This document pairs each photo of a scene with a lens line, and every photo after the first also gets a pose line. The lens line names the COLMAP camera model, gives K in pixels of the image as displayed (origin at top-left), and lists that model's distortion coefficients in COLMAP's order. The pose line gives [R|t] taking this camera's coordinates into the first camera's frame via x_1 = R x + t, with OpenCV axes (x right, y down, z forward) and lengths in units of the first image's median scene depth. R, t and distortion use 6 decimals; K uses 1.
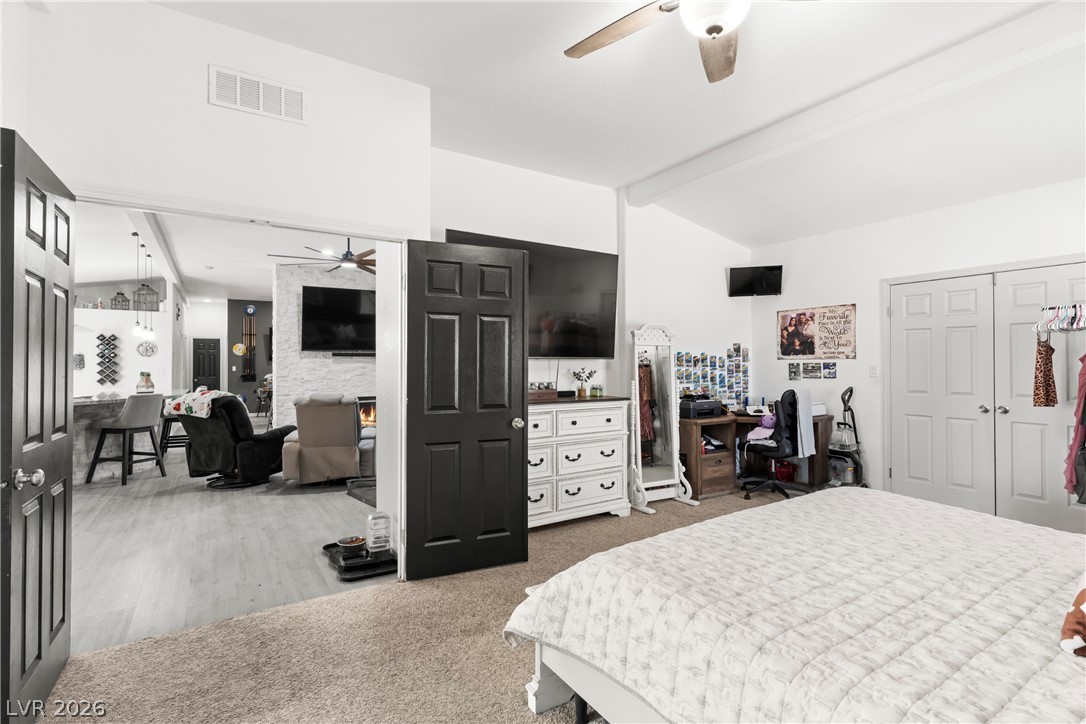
lens RADIAL K [[513.6, 0, 544.0], [0, 513.6, 359.2], [0, 0, 1]] dist [0.000321, 0.000733]
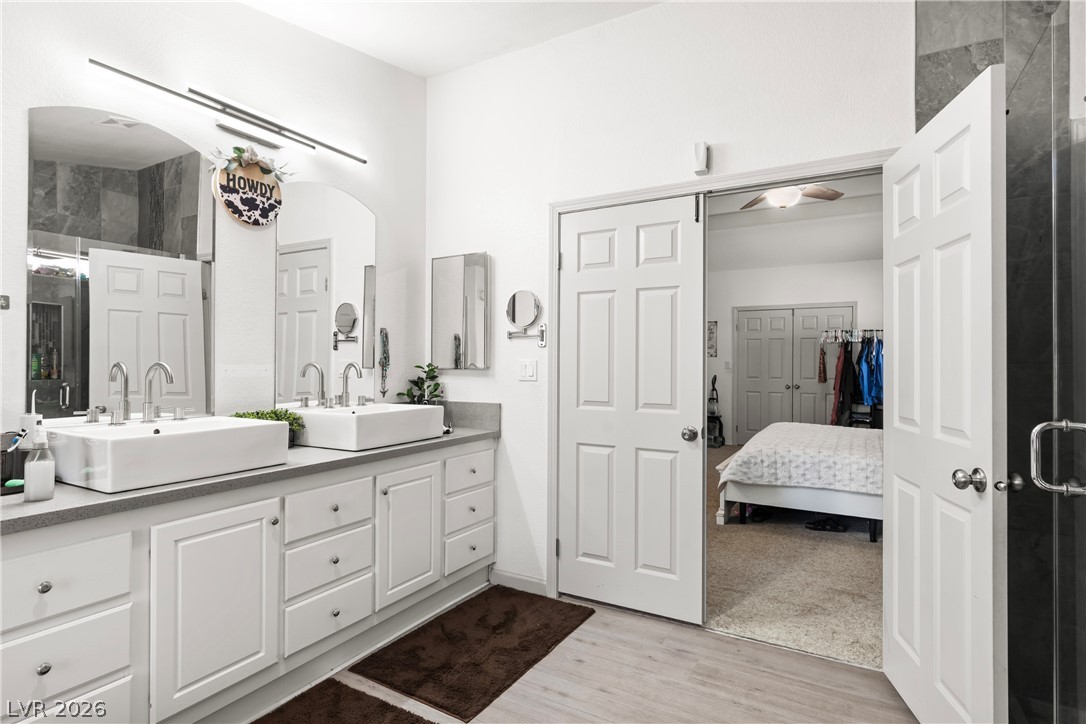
lens RADIAL K [[558.3, 0, 540.2], [0, 558.3, 359.6], [0, 0, 1]] dist [-0.016087, -0.000610]
pose [[0.887186, 0.008812, 0.461328, -0.644078], [-0.011711, 0.999926, 0.003423, 0.008055], [-0.461264, -0.008440, 0.887223, -0.244038]]
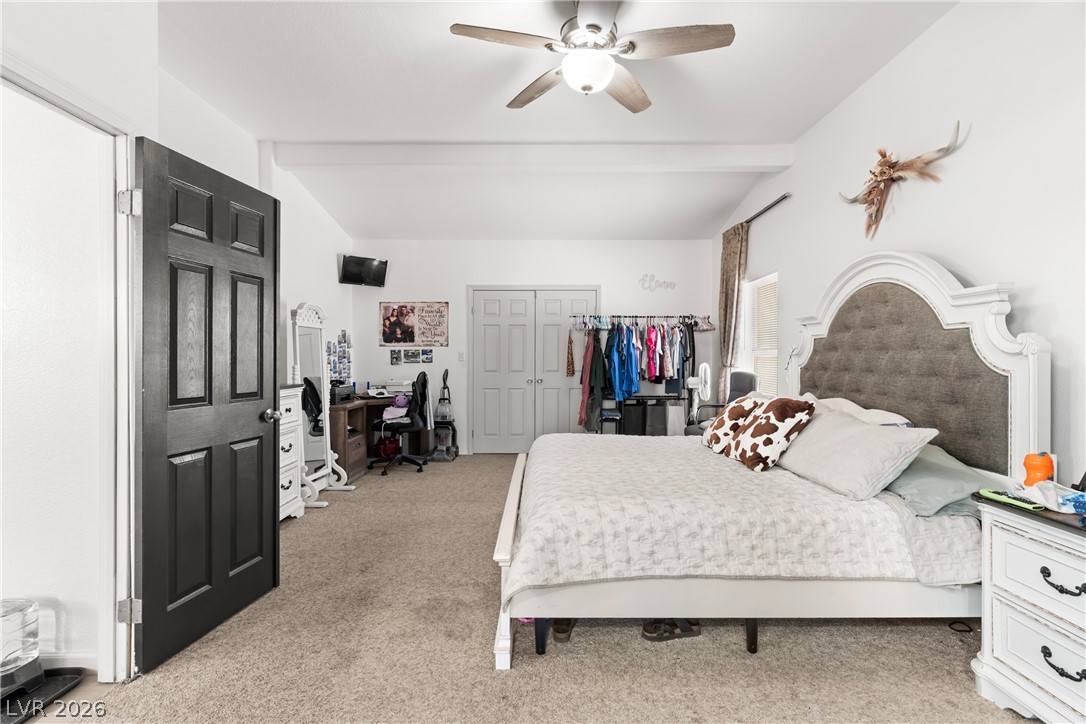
lens RADIAL K [[513.6, 0, 543.2], [0, 513.6, 357.3], [0, 0, 1]] dist [0.000321, 0.000733]
pose [[0.532996, 0.001040, 0.846117, -0.324490], [-0.009262, 0.999946, 0.004605, 0.017828], [-0.846067, -0.010292, 0.532977, 0.145832]]
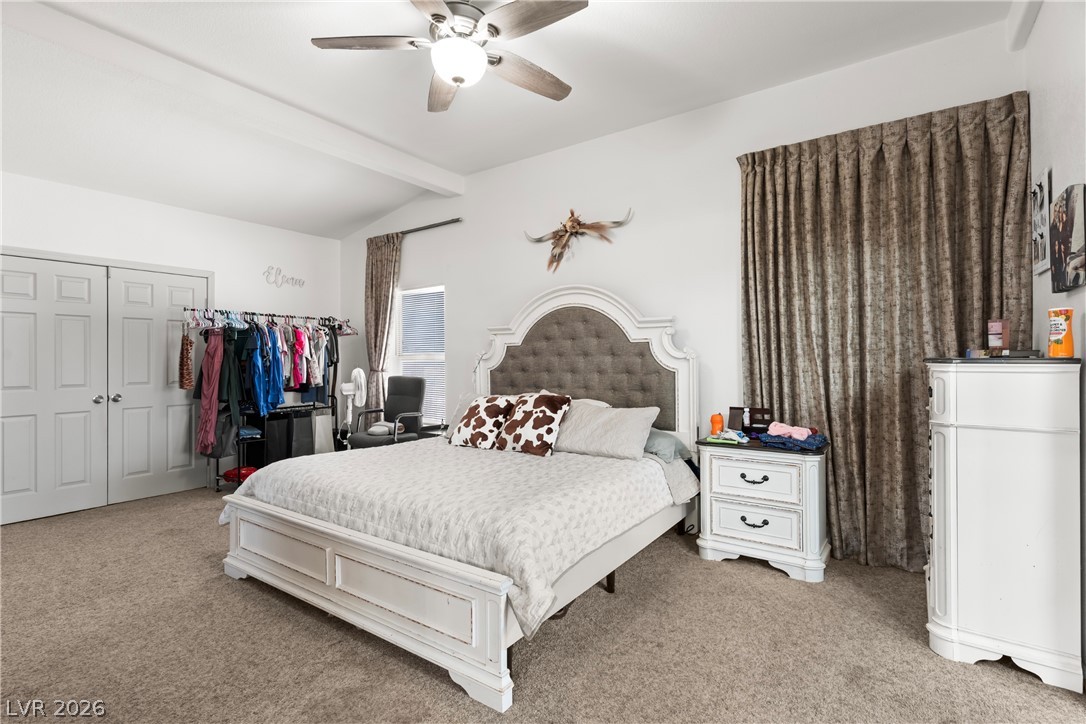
lens RADIAL K [[513.6, 0, 546.2], [0, 513.6, 358.1], [0, 0, 1]] dist [0.000321, 0.000733]
pose [[-0.387354, 0.006517, 0.921908, -0.347521], [-0.001907, 0.999967, -0.007870, 0.018876], [-0.921929, -0.004806, -0.387329, 0.491542]]
